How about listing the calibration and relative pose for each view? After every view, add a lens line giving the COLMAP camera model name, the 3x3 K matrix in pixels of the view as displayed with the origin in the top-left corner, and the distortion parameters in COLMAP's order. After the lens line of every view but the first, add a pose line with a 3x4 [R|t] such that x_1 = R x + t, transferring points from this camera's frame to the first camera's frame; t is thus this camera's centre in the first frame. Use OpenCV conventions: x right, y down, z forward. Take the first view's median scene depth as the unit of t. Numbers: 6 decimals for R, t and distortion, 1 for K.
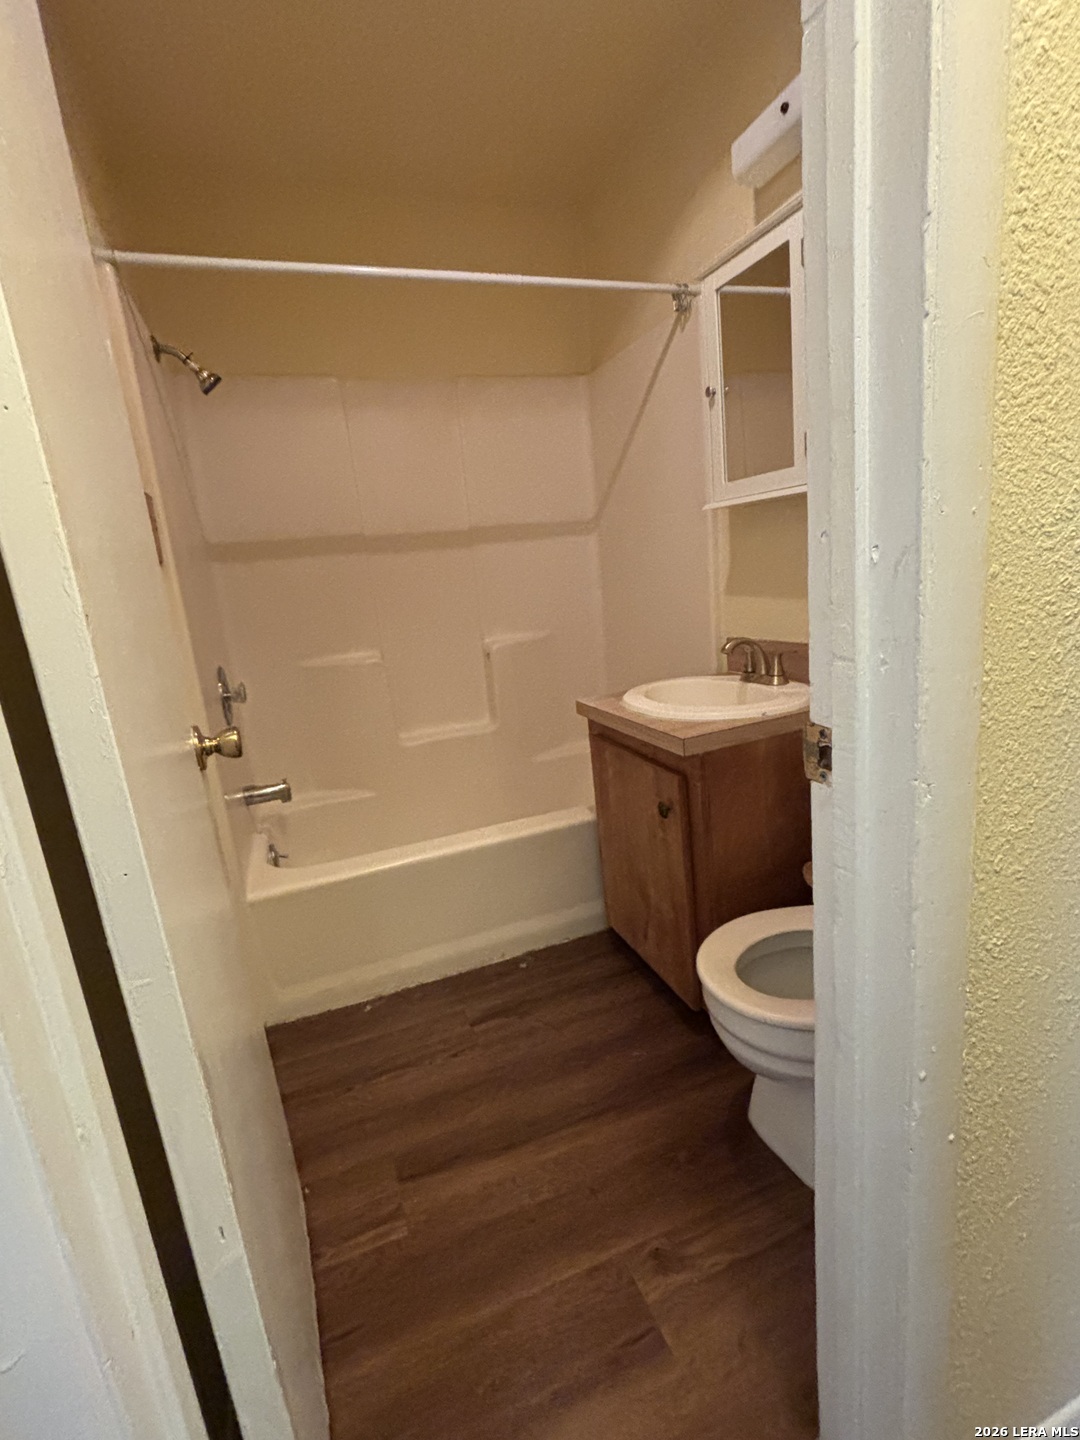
lens RADIAL K [[663.3, 0, 538.3], [0, 663.3, 710.8], [0, 0, 1]] dist [0.000756, -0.000343]
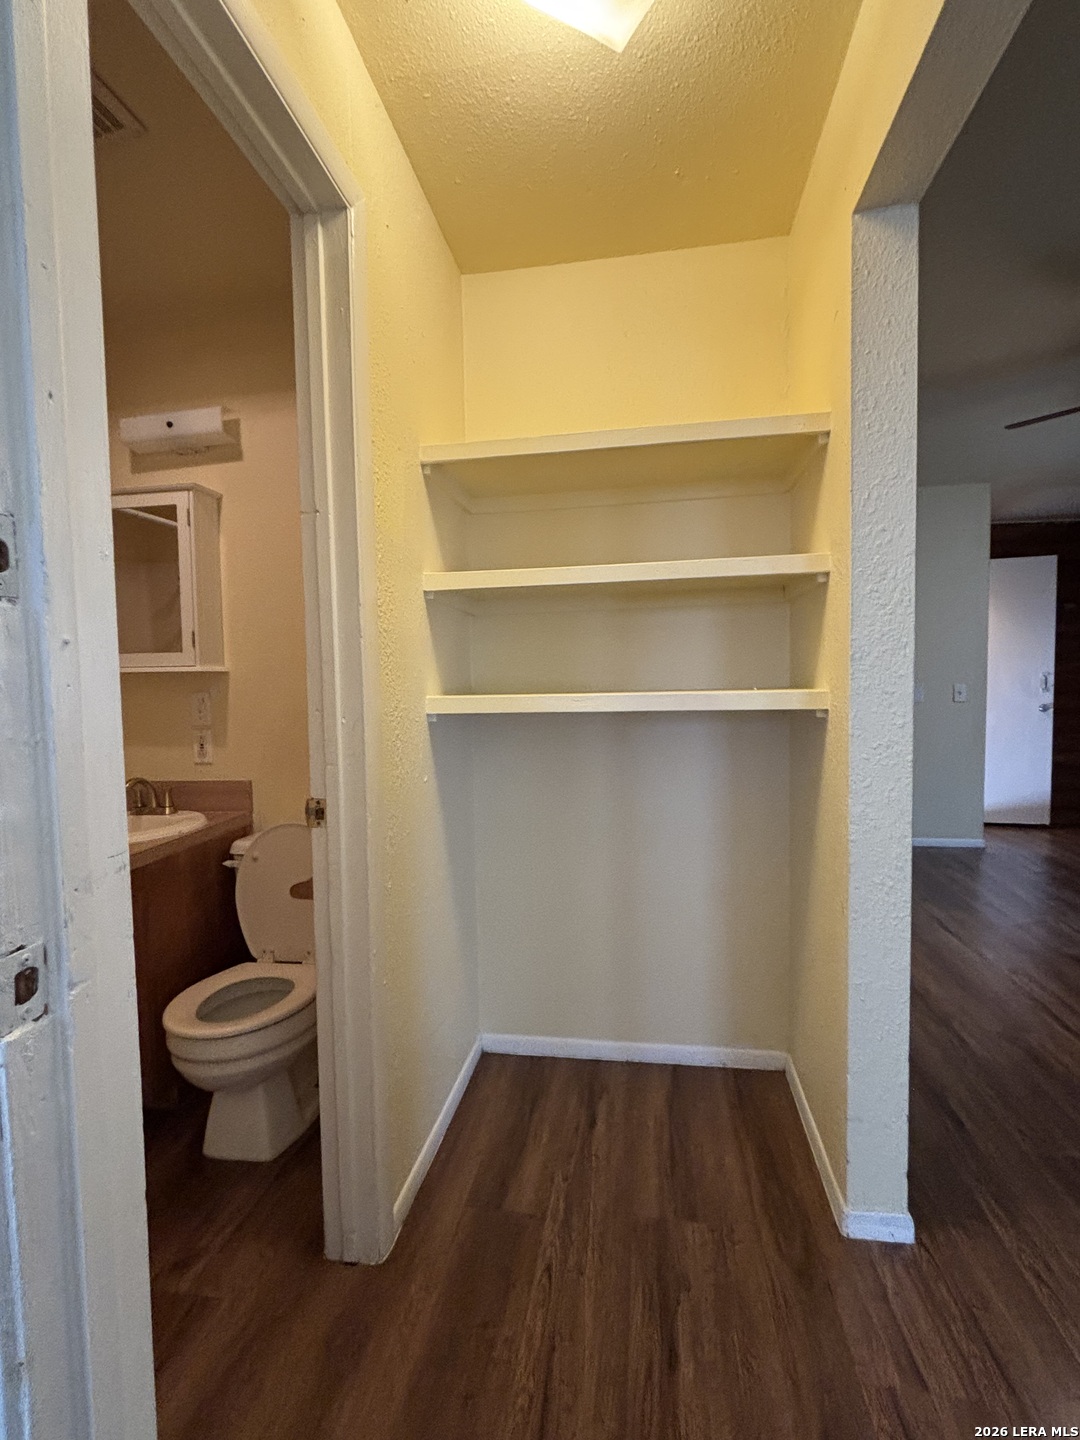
lens RADIAL K [[663.3, 0, 542.0], [0, 663.3, 704.8], [0, 0, 1]] dist [0.000756, -0.000343]
pose [[0.494966, 0.055762, 0.867121, -0.382866], [0.155630, 0.976112, -0.151606, 0.058419], [-0.854862, 0.209990, 0.474464, -0.241538]]
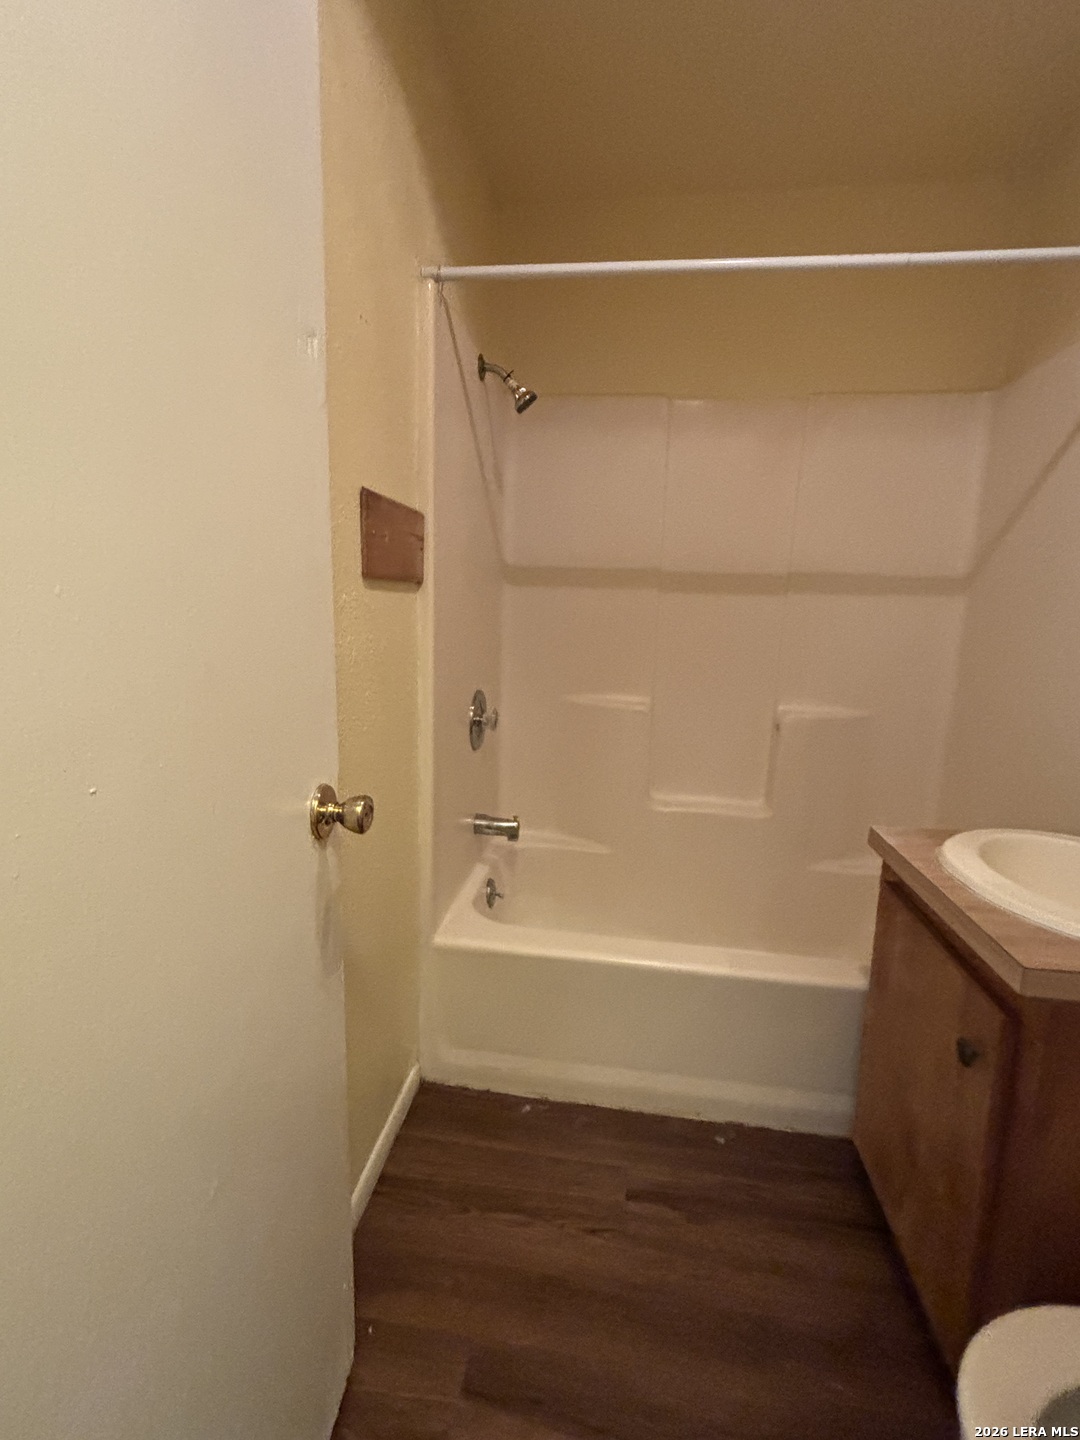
lens RADIAL K [[663.3, 0, 540.7], [0, 663.3, 710.3], [0, 0, 1]] dist [0.000756, -0.000343]
pose [[0.872906, 0.195627, -0.446950, 0.045974], [-0.211896, 0.977194, 0.013873, -0.077450], [0.439471, 0.082597, 0.894451, 0.194895]]
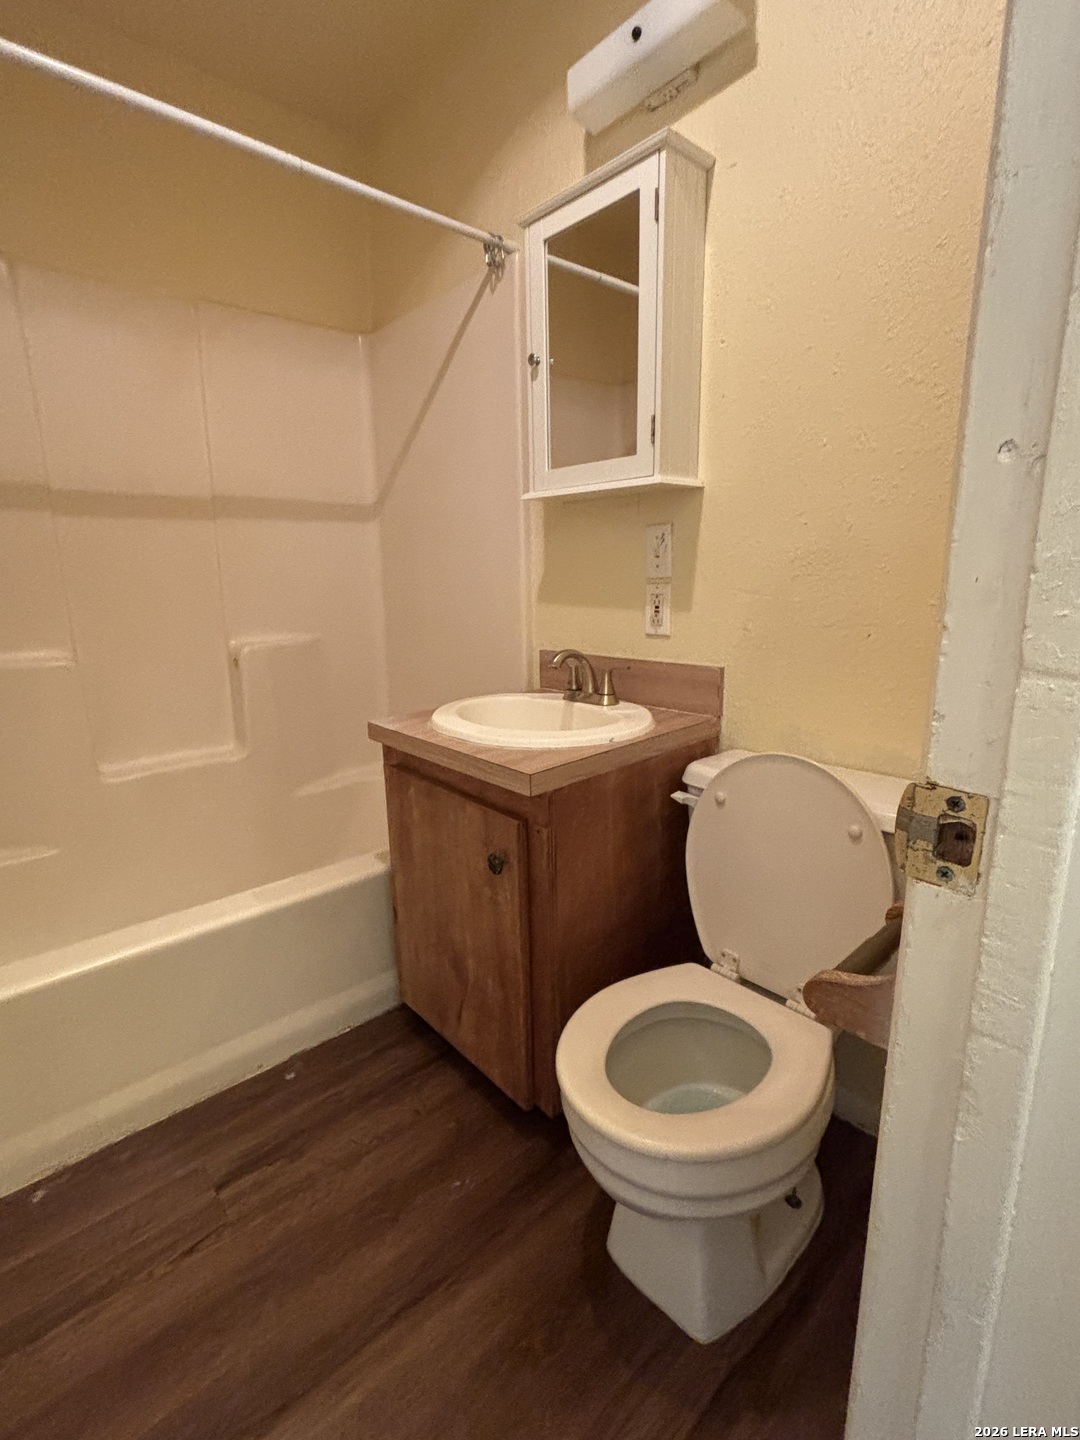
lens RADIAL K [[663.3, 0, 533.8], [0, 663.3, 709.1], [0, 0, 1]] dist [0.000756, -0.000343]
pose [[0.932719, 0.008574, 0.360501, -0.043926], [0.000159, 0.999707, -0.024187, -0.011956], [-0.360603, 0.022617, 0.932445, 0.213976]]
